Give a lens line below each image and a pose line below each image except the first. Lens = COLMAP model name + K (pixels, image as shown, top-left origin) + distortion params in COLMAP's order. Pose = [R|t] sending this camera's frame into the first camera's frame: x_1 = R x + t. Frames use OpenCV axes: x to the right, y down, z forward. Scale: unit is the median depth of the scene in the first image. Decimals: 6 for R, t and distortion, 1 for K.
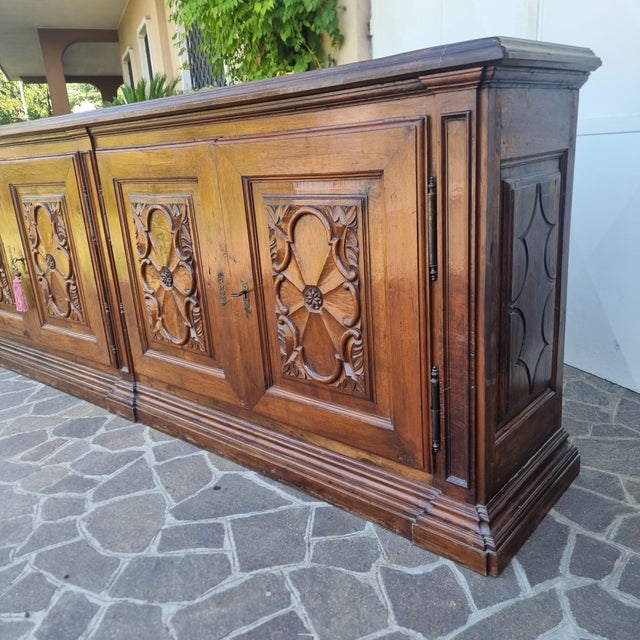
lens RADIAL K [[599.9, 0, 319.6], [0, 599.9, 331.3], [0, 0, 1]] dist [0.060436, -0.032969]
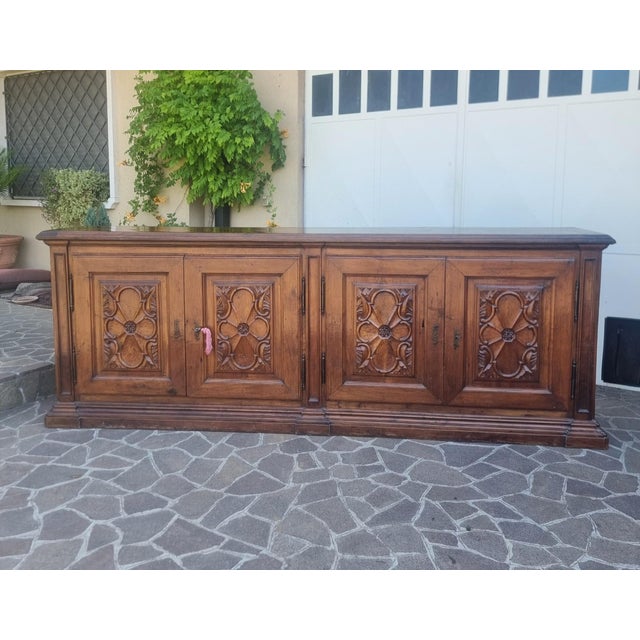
lens RADIAL K [[603.0, 0, 311.5], [0, 603.0, 248.8], [0, 0, 1]] dist [0.066085, -0.055622]
pose [[0.812533, 0.013798, 0.582752, -1.684911], [0.114004, 0.976652, -0.182081, -0.038192], [-0.571658, 0.214383, 0.791989, -0.310392]]
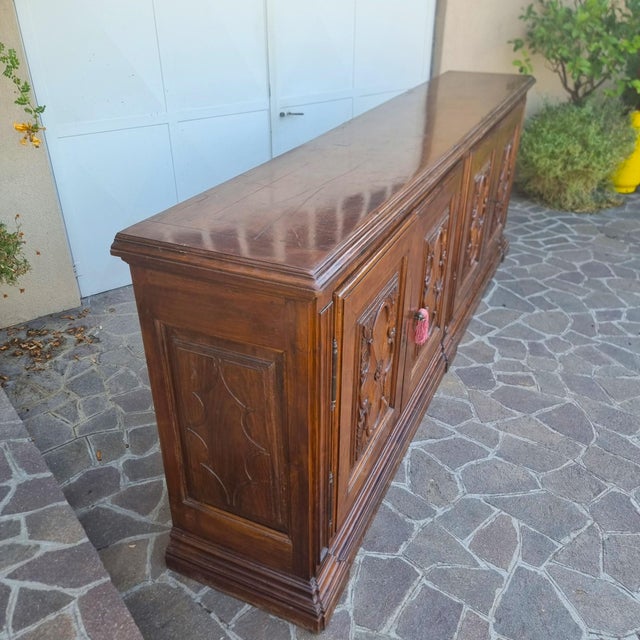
lens RADIAL K [[599.9, 0, 319.6], [0, 599.9, 331.3], [0, 0, 1]] dist [0.060436, -0.032969]
pose [[-0.275496, -0.420354, 0.864526, -1.871875], [0.300809, 0.816467, 0.492844, -0.868653], [-0.913026, 0.395833, -0.098487, 1.946166]]
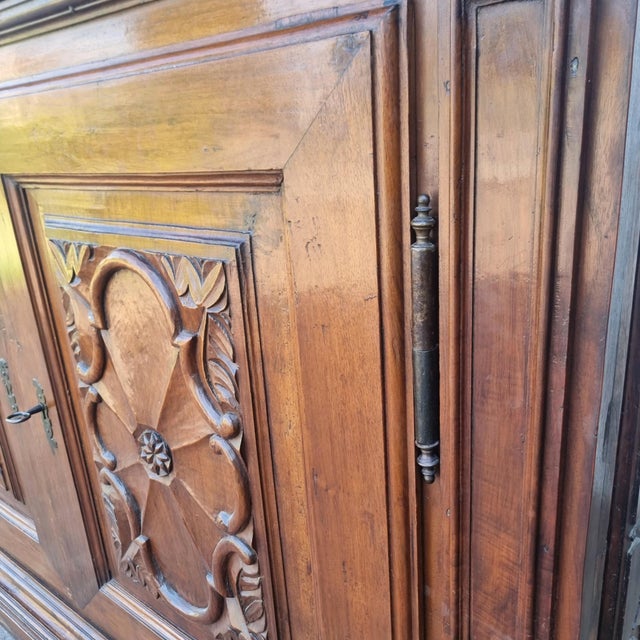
lens RADIAL K [[599.9, 0, 319.6], [0, 599.9, 331.3], [0, 0, 1]] dist [0.060436, -0.032969]
pose [[0.999231, -0.011077, 0.037625, 0.090818], [0.009914, 0.999471, 0.030970, -0.149228], [-0.037948, -0.030573, 0.998812, 0.523197]]
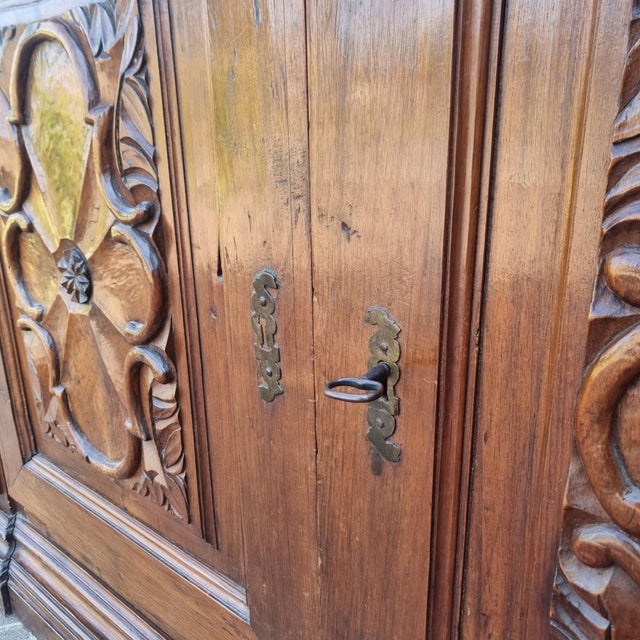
lens RADIAL K [[599.9, 0, 319.6], [0, 599.9, 331.3], [0, 0, 1]] dist [0.060436, -0.032969]
pose [[0.998091, 0.049807, 0.036530, -0.165450], [-0.050680, 0.998441, 0.023376, -0.089276], [-0.035308, -0.025183, 0.999059, 0.822363]]
